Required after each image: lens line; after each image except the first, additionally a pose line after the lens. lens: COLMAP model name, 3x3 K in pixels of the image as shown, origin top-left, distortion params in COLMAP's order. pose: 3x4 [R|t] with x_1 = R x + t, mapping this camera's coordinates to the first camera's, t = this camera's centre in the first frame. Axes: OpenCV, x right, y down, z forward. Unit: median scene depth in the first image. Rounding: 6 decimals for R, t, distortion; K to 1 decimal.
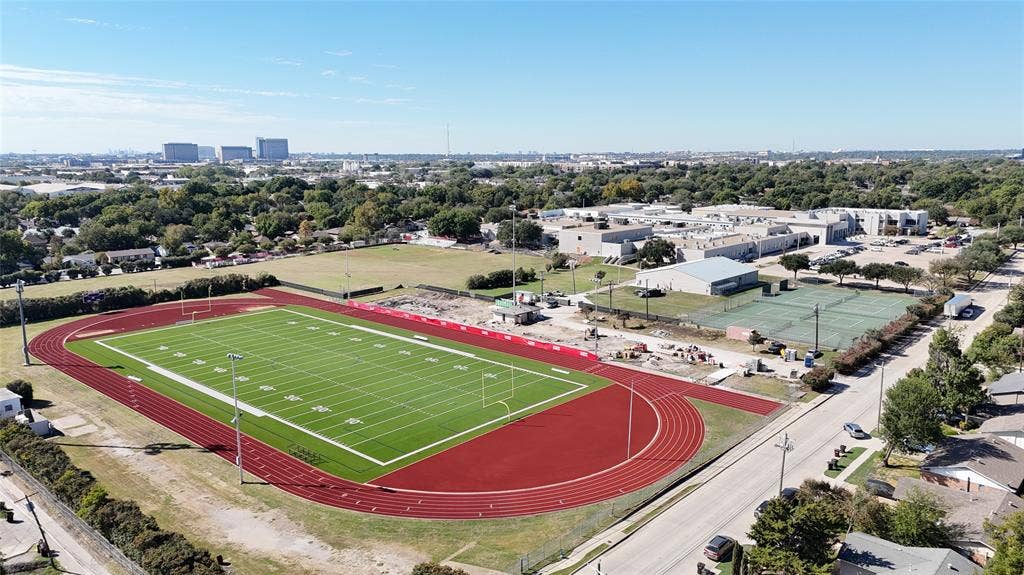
lens RADIAL K [[755.6, 0, 512.0], [0, 755.6, 287.5], [0, 0, 1]] dist [0.016898, 0.002522]
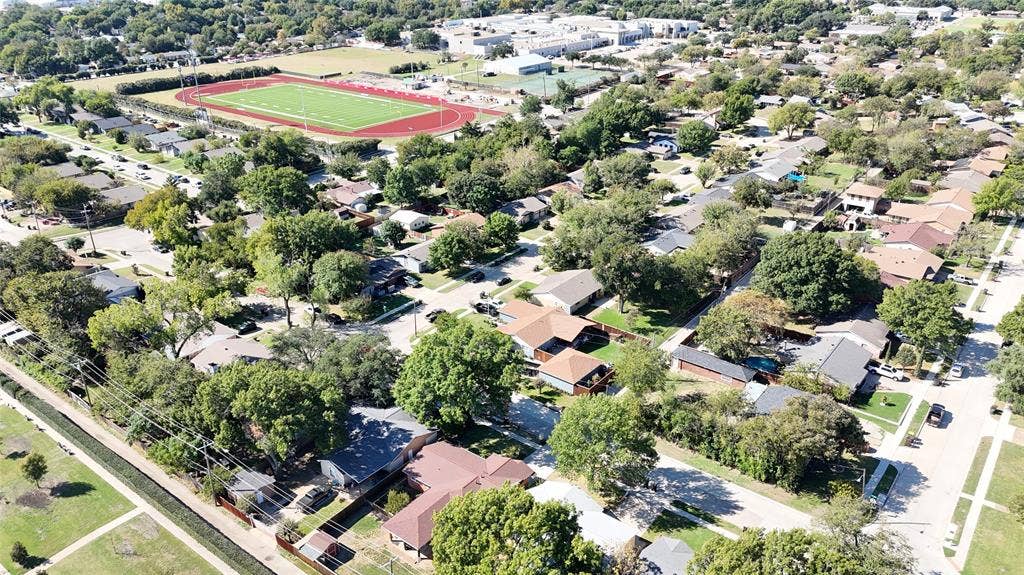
lens RADIAL K [[755.6, 0, 512.0], [0, 755.6, 287.5], [0, 0, 1]] dist [0.016898, 0.002522]
pose [[0.997382, -0.029829, 0.065881, 0.079202], [0.012404, 0.968034, 0.250512, 0.038075], [-0.071248, -0.249038, 0.965869, -0.711975]]
